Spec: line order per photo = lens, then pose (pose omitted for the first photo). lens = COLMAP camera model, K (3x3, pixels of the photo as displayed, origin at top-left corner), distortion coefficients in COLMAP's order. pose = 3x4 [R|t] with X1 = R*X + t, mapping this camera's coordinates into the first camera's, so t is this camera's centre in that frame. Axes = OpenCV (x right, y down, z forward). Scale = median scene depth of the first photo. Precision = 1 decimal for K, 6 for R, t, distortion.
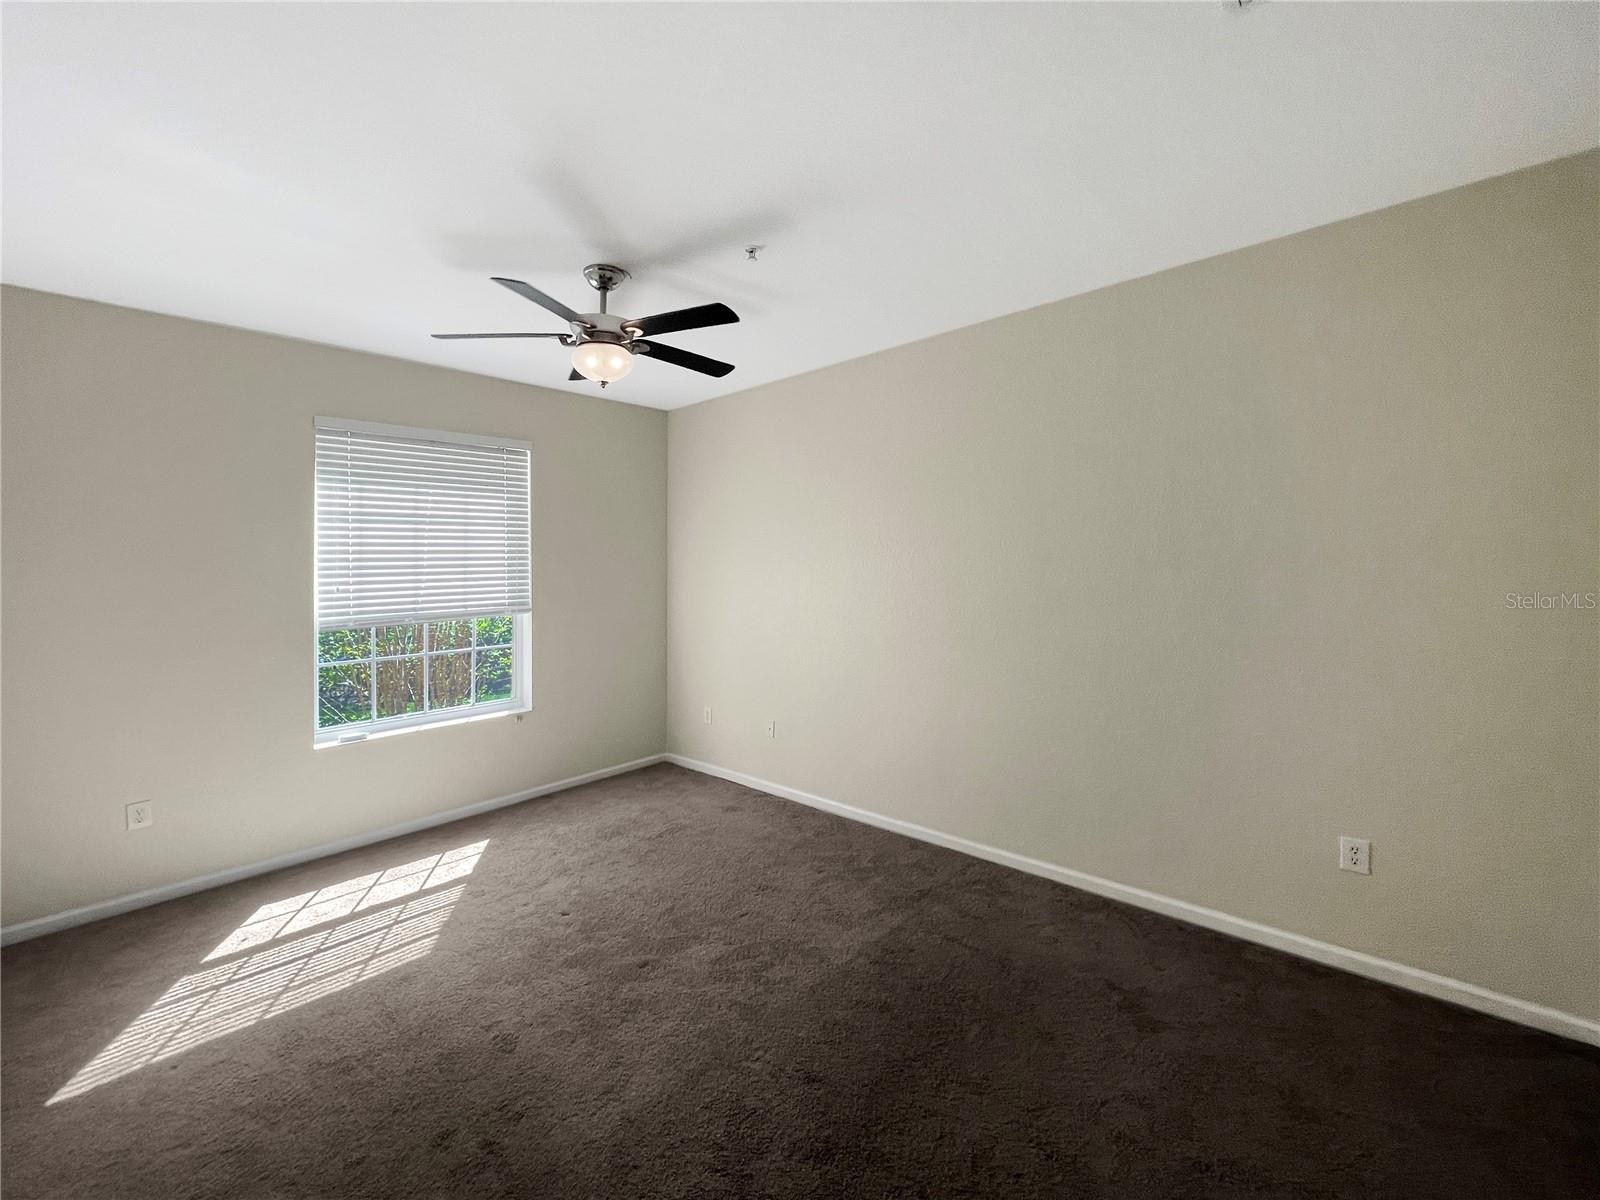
lens RADIAL K [[674.8, 0, 793.9], [0, 674.8, 587.1], [0, 0, 1]] dist [0.009623, 0.000397]
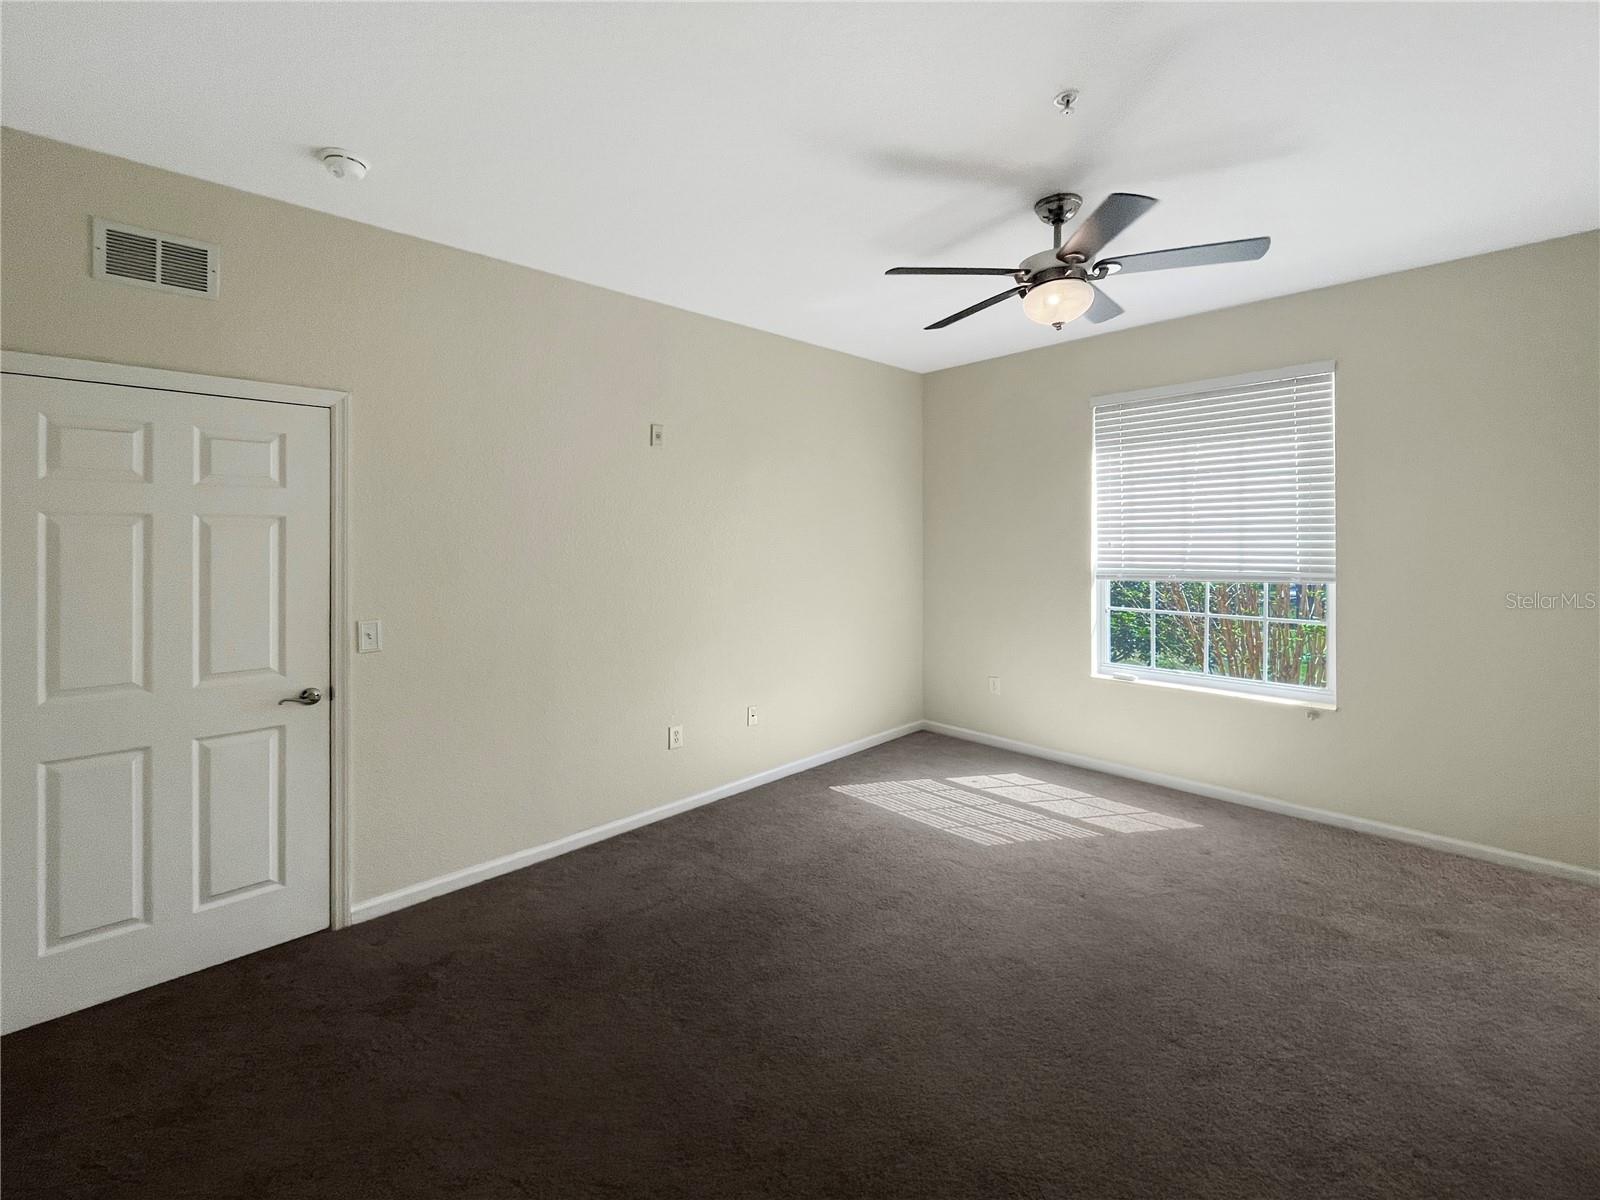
lens RADIAL K [[674.8, 0, 802.6], [0, 674.8, 550.7], [0, 0, 1]] dist [0.009623, 0.000397]
pose [[-0.028612, 0.042633, -0.998681, 0.461345], [-0.022977, 0.998798, 0.043297, -0.021850], [0.999326, 0.024186, -0.027598, 0.487037]]
